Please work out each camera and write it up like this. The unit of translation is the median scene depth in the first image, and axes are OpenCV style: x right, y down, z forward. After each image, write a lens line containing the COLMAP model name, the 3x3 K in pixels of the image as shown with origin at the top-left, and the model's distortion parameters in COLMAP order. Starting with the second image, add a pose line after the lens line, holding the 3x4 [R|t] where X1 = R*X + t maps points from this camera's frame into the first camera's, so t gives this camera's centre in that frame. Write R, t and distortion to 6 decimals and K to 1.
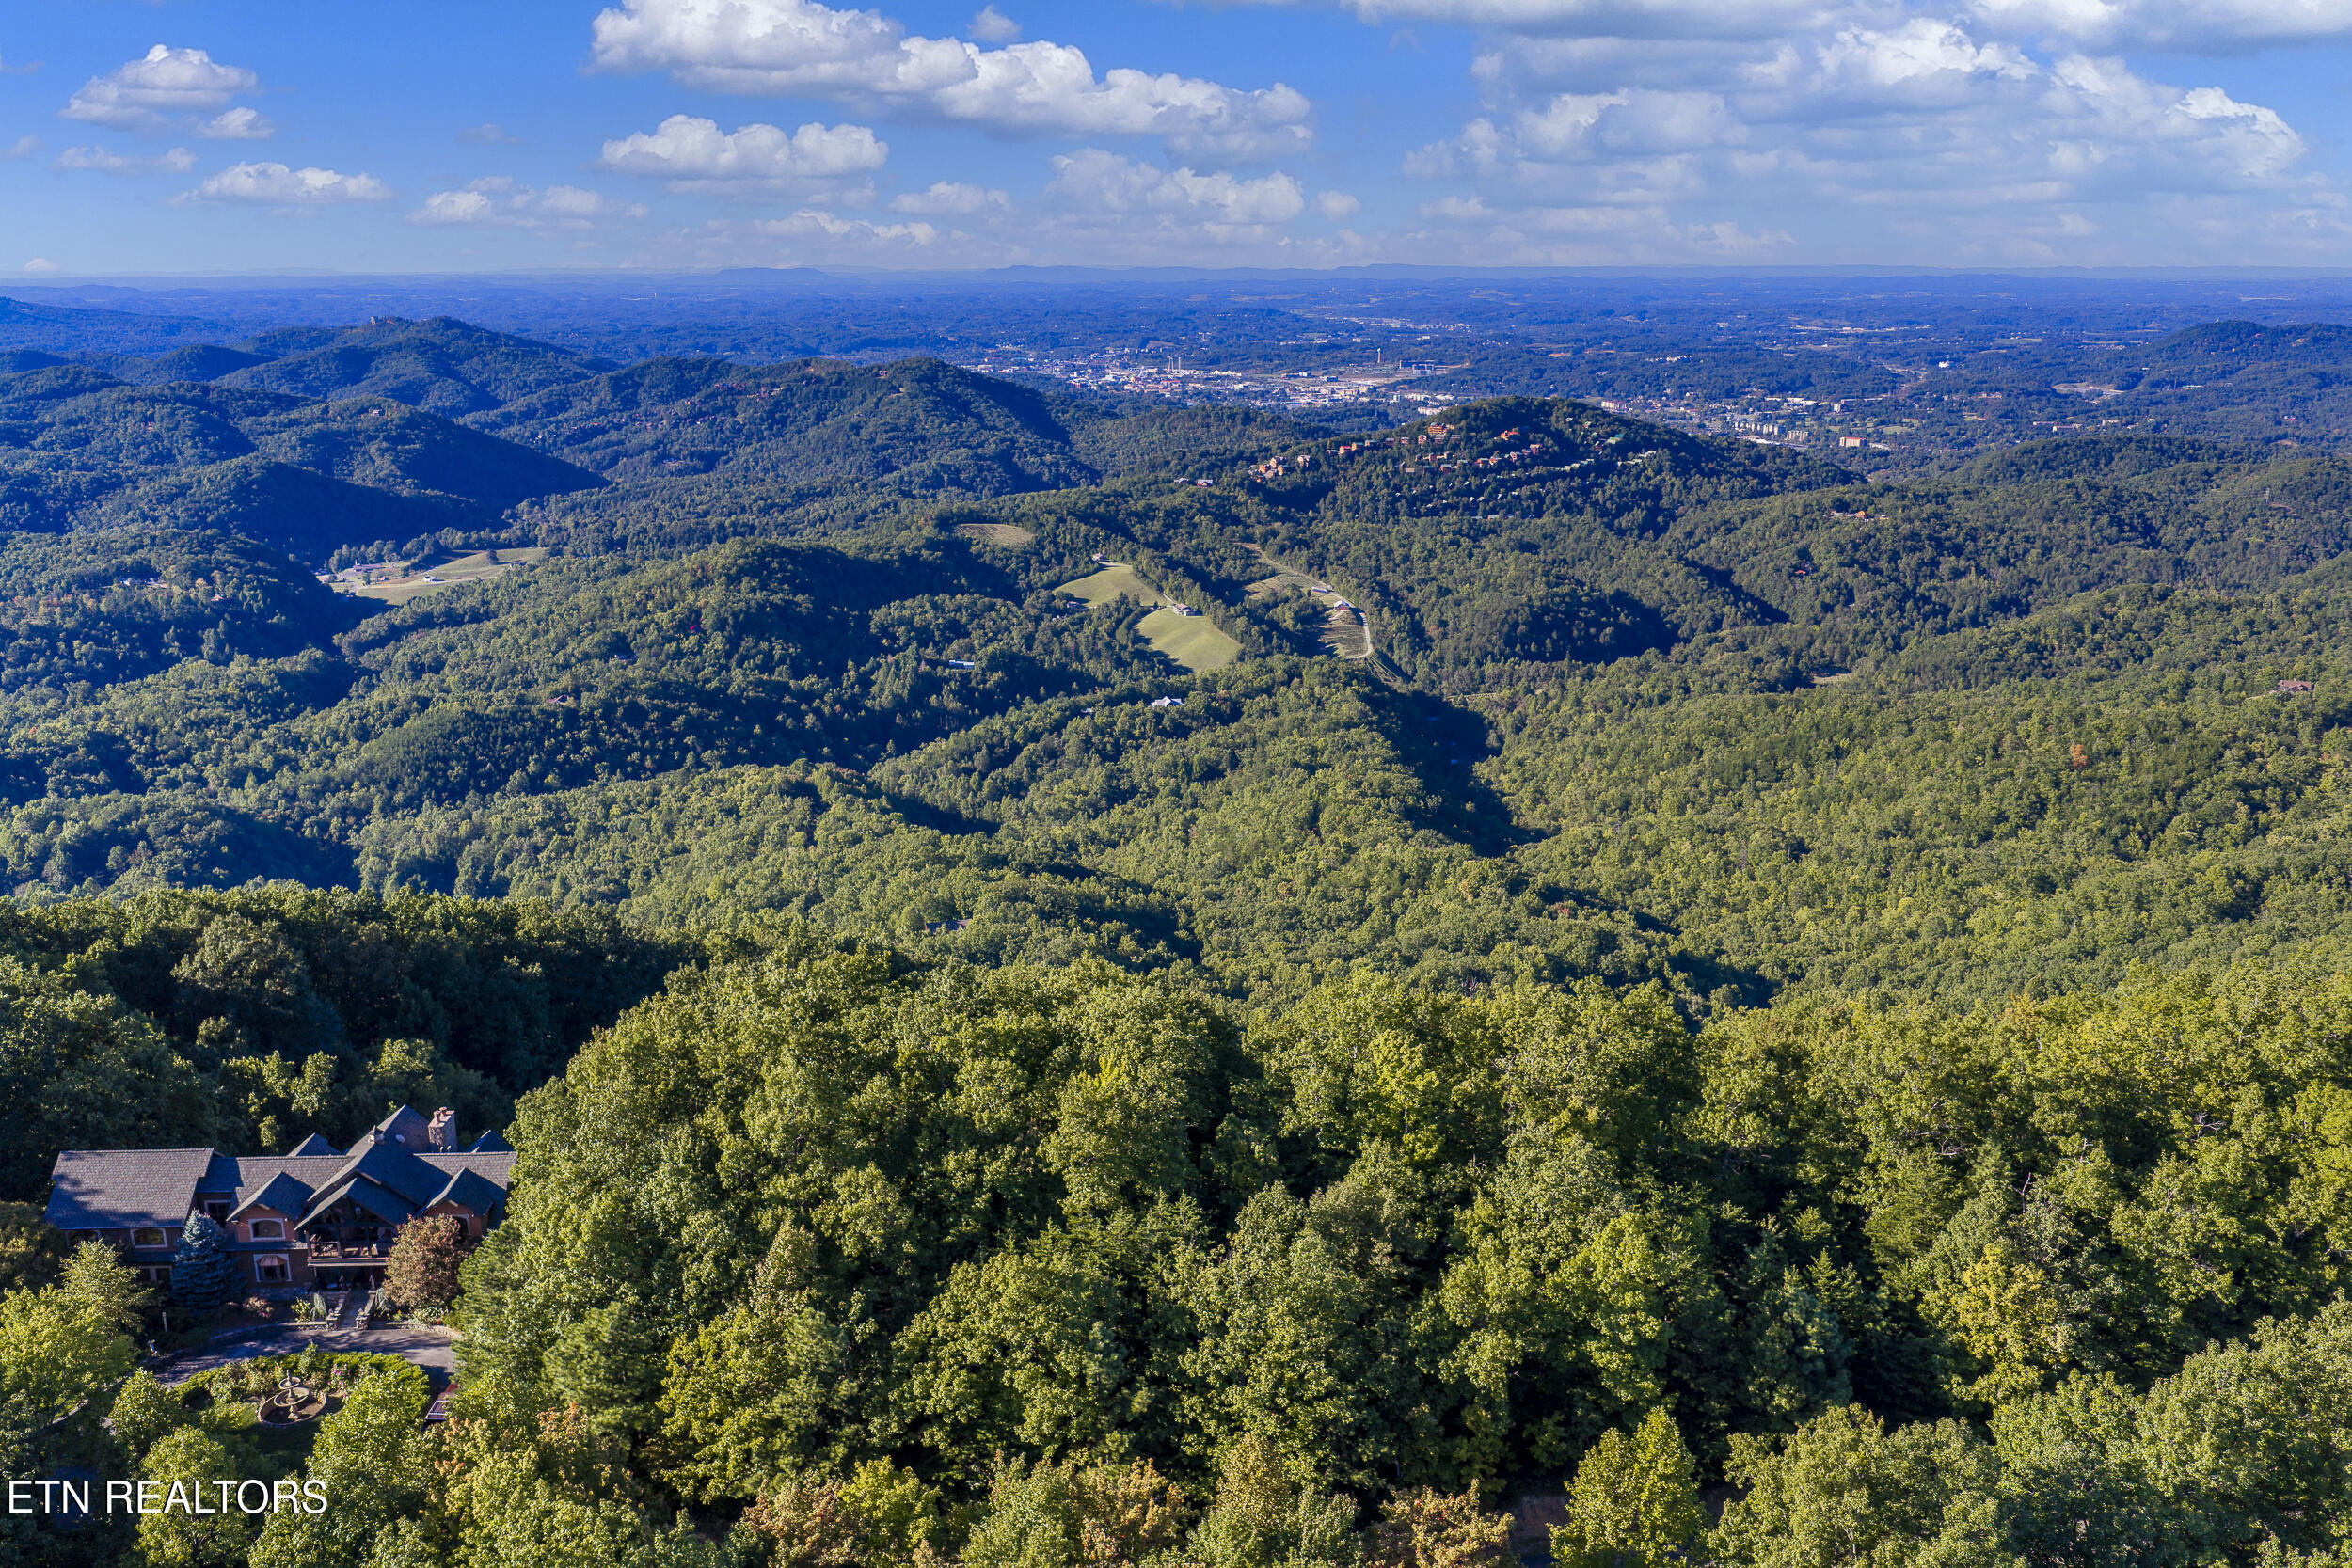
lens RADIAL K [[1941.0, 0, 1181.2], [0, 1941.0, 790.5], [0, 0, 1]] dist [0.022778, -0.038231]
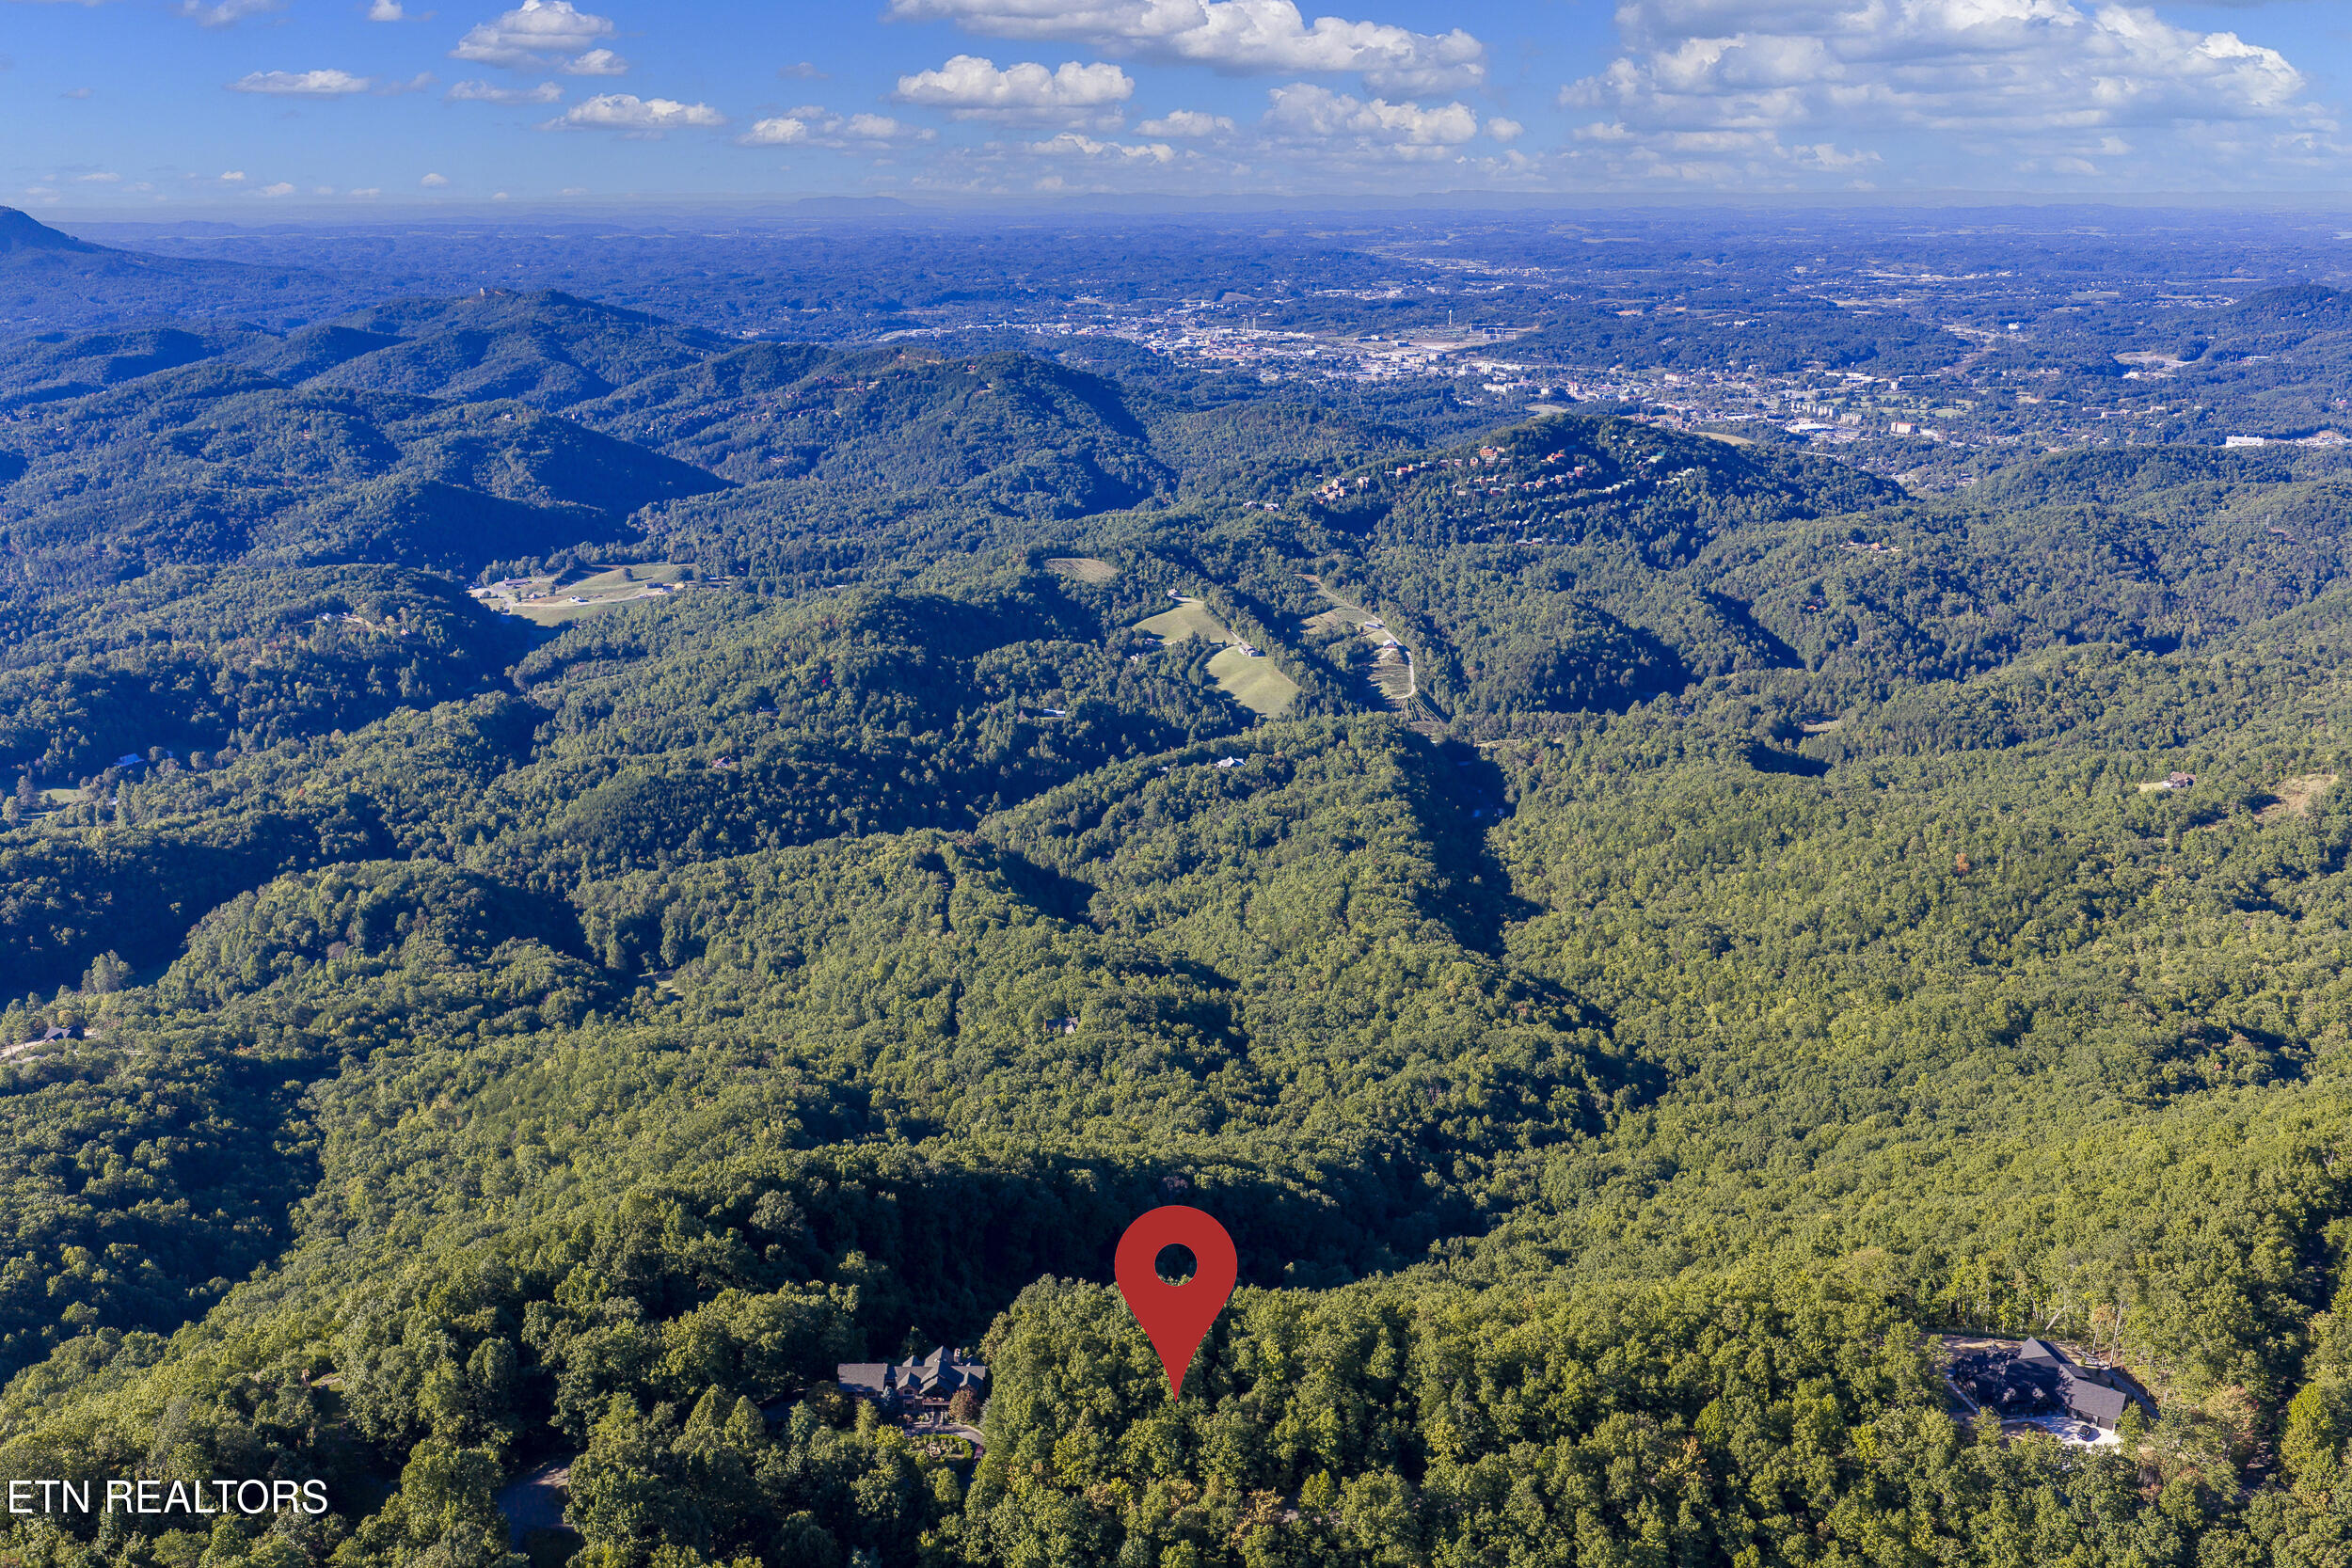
lens RADIAL K [[1941.0, 0, 1181.7], [0, 1941.0, 787.4], [0, 0, 1]] dist [0.022778, -0.038231]
pose [[0.999274, 0.010189, -0.036722, 0.005152], [-0.008860, 0.999306, 0.036192, -0.061426], [0.037065, -0.035840, 0.998670, -0.147336]]
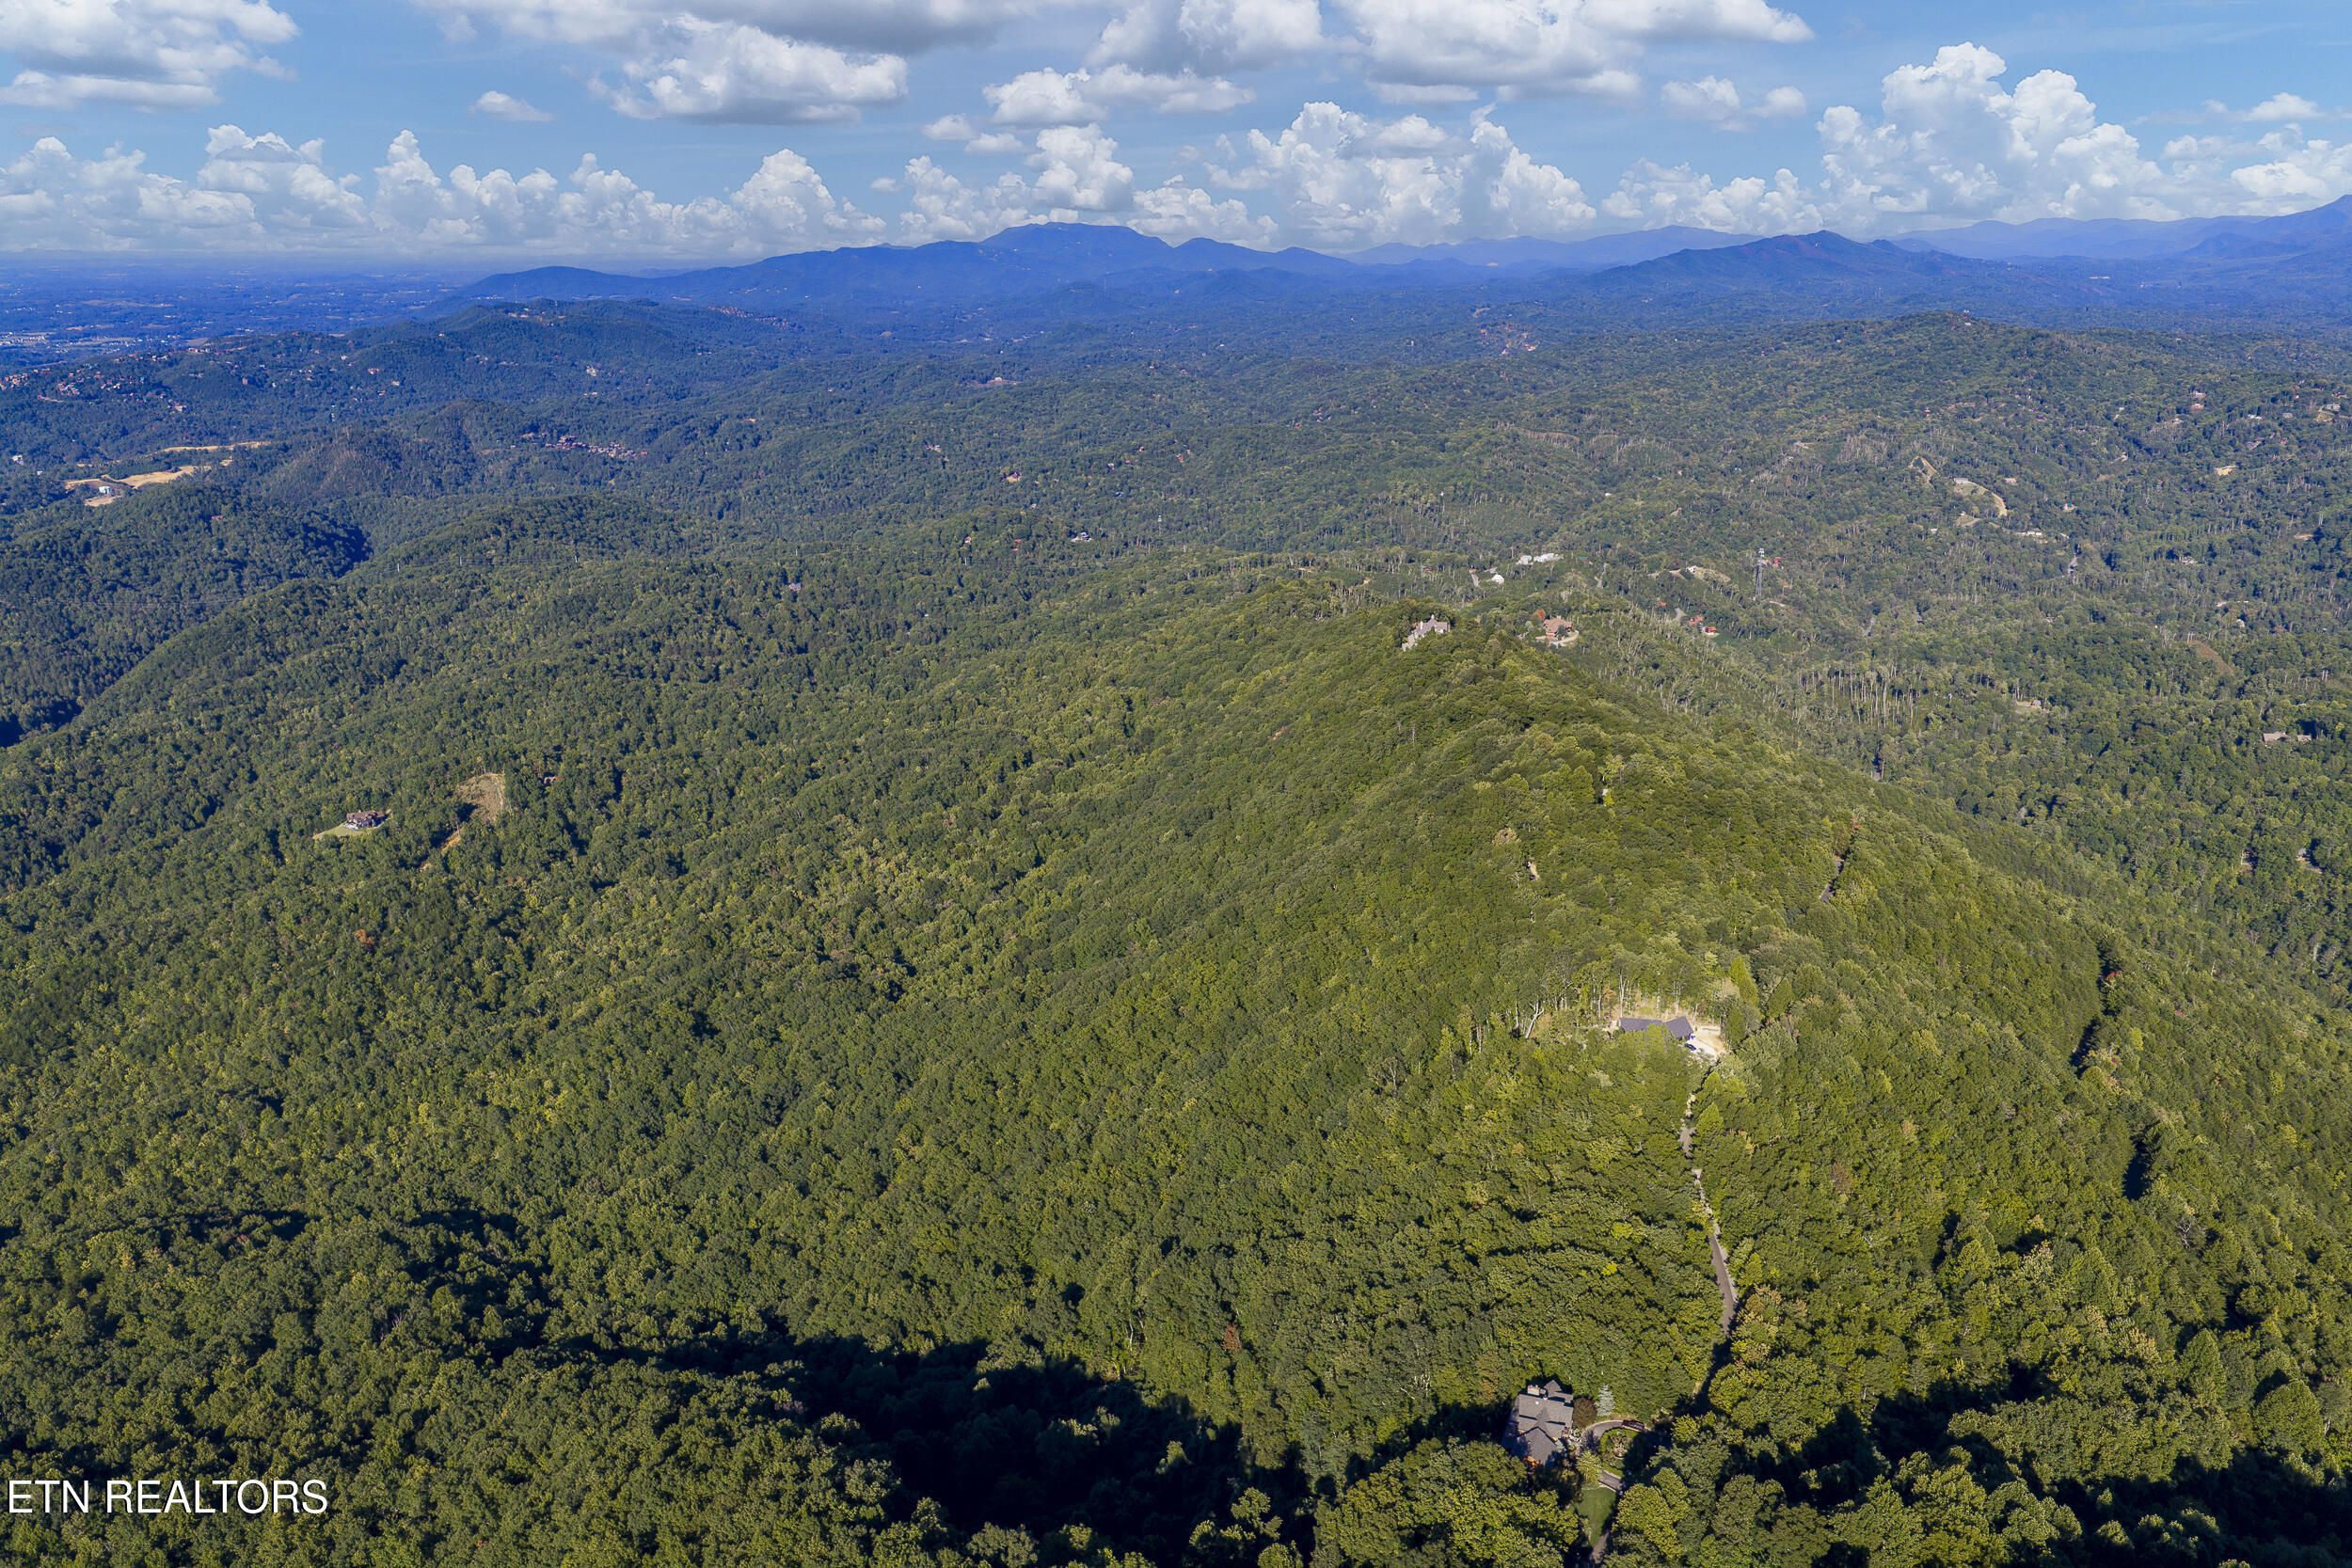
lens RADIAL K [[1941.0, 0, 1177.2], [0, 1941.0, 784.2], [0, 0, 1]] dist [0.022778, -0.038231]
pose [[0.379713, -0.254098, 0.889524, -0.240513], [0.247121, 0.954458, 0.167157, -0.109860], [-0.891487, 0.156349, 0.425213, 0.000613]]
